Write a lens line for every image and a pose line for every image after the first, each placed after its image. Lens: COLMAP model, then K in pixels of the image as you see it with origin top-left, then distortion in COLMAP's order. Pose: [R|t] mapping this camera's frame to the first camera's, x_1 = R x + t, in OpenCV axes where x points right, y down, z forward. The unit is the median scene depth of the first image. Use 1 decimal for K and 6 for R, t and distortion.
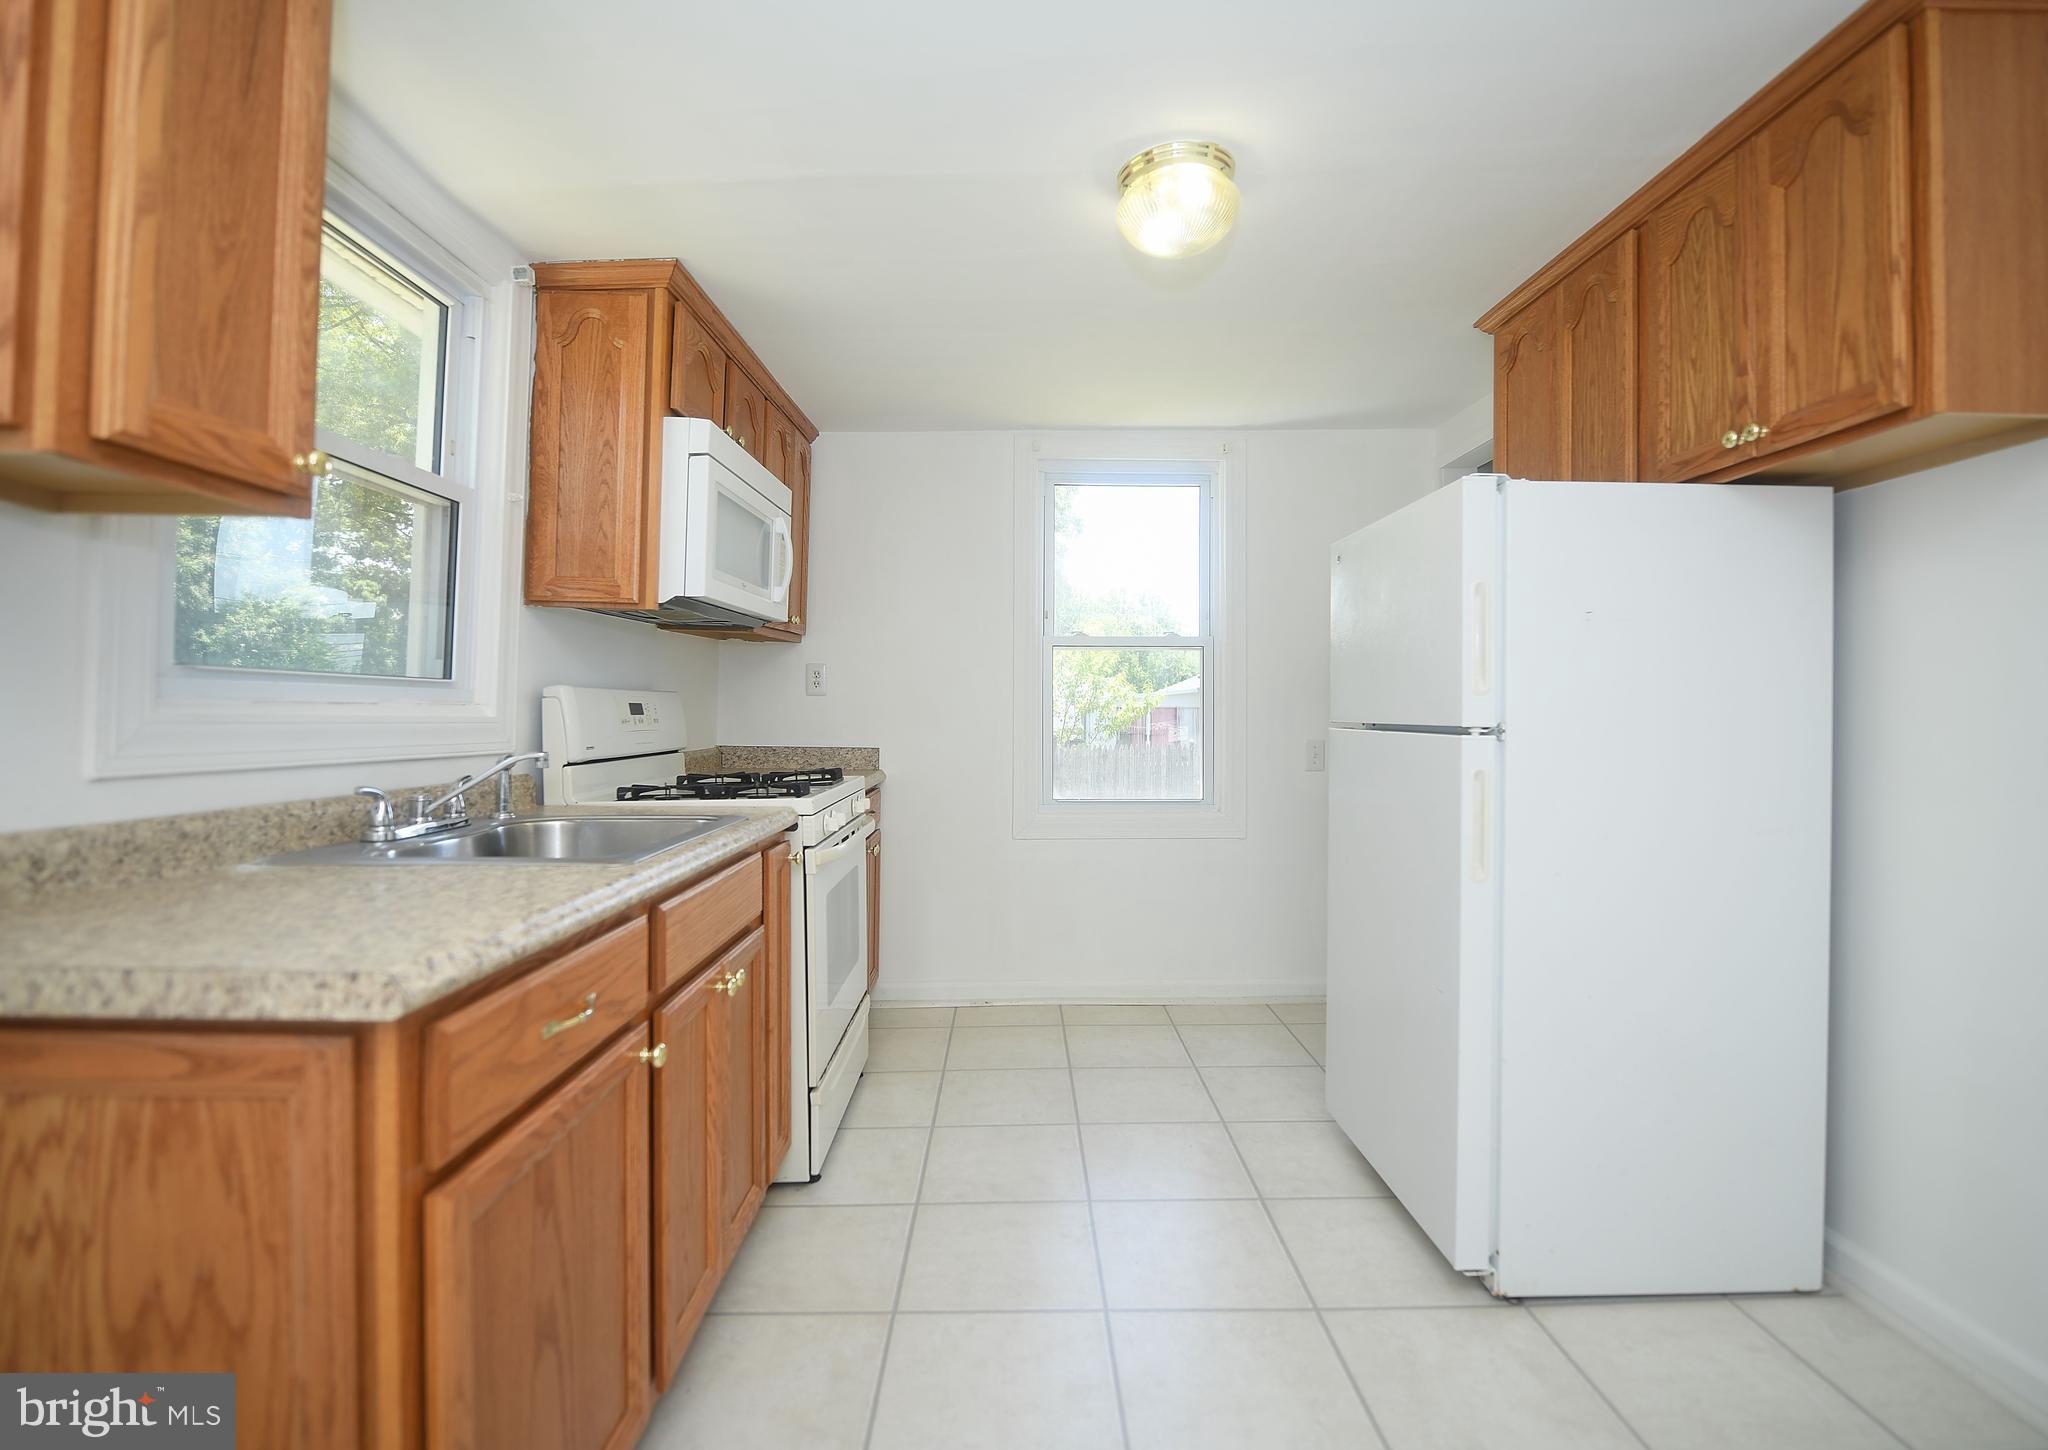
lens RADIAL K [[920.4, 0, 1020.2], [0, 920.4, 713.2], [0, 0, 1]] dist [-0.014924, -0.000224]
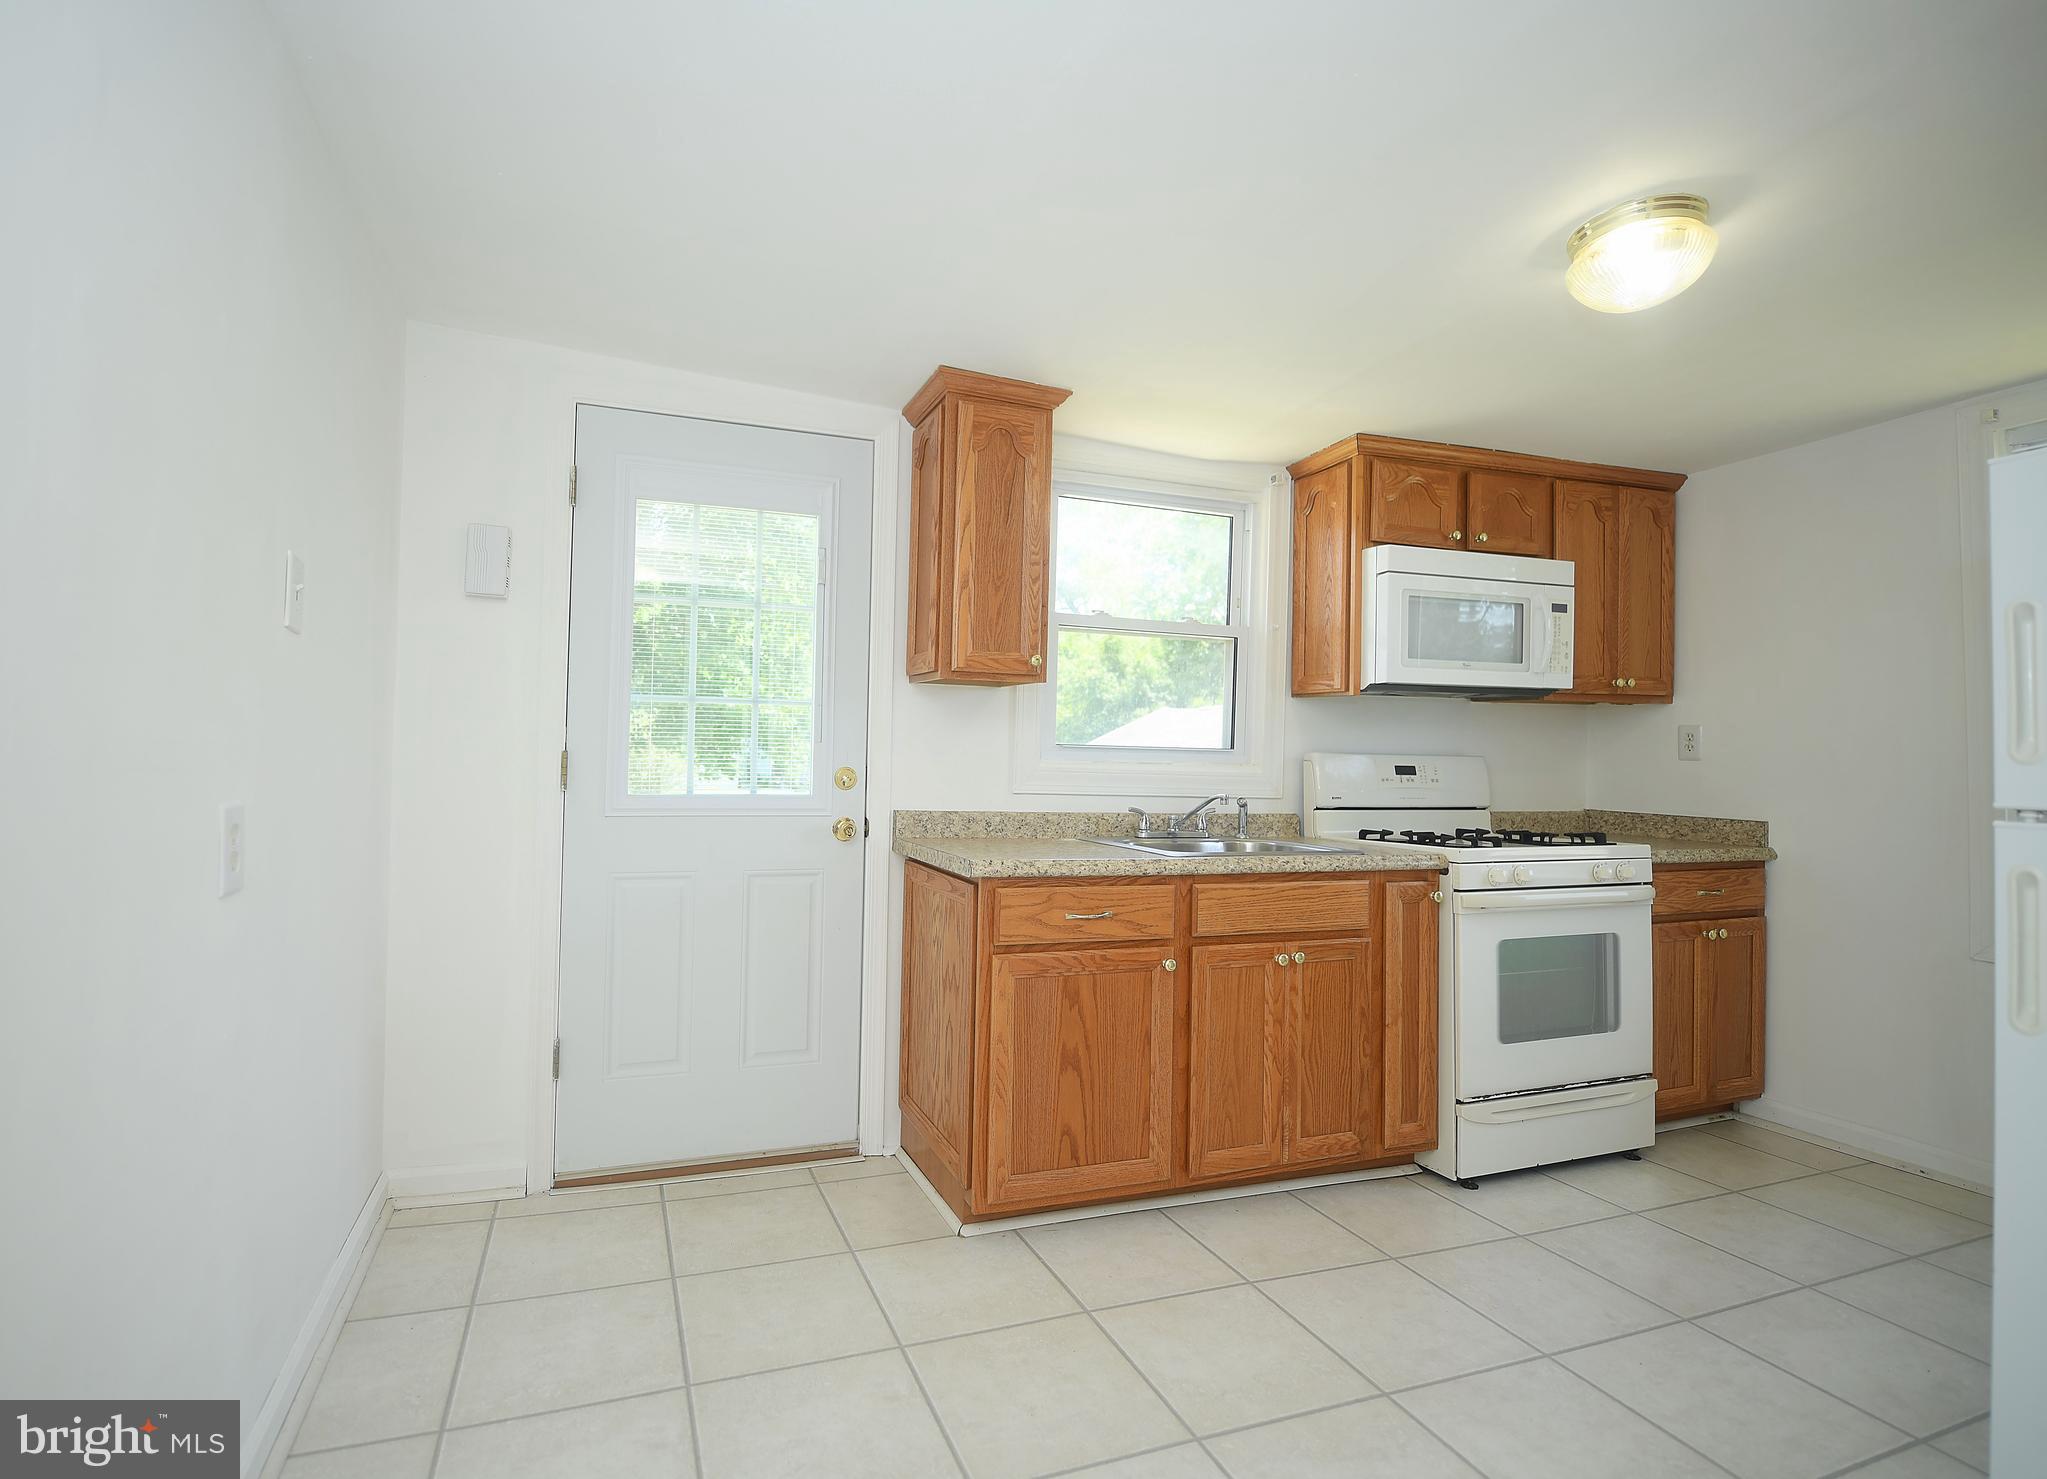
lens RADIAL K [[1032.5, 0, 1008.0], [0, 1032.5, 729.3], [0, 0, 1]] dist [0.004127, 0.000117]
pose [[0.359216, -0.022462, -0.932984, 0.835756], [-0.020300, 0.999286, -0.031874, -0.005322], [0.933034, 0.030389, 0.358503, -0.007760]]
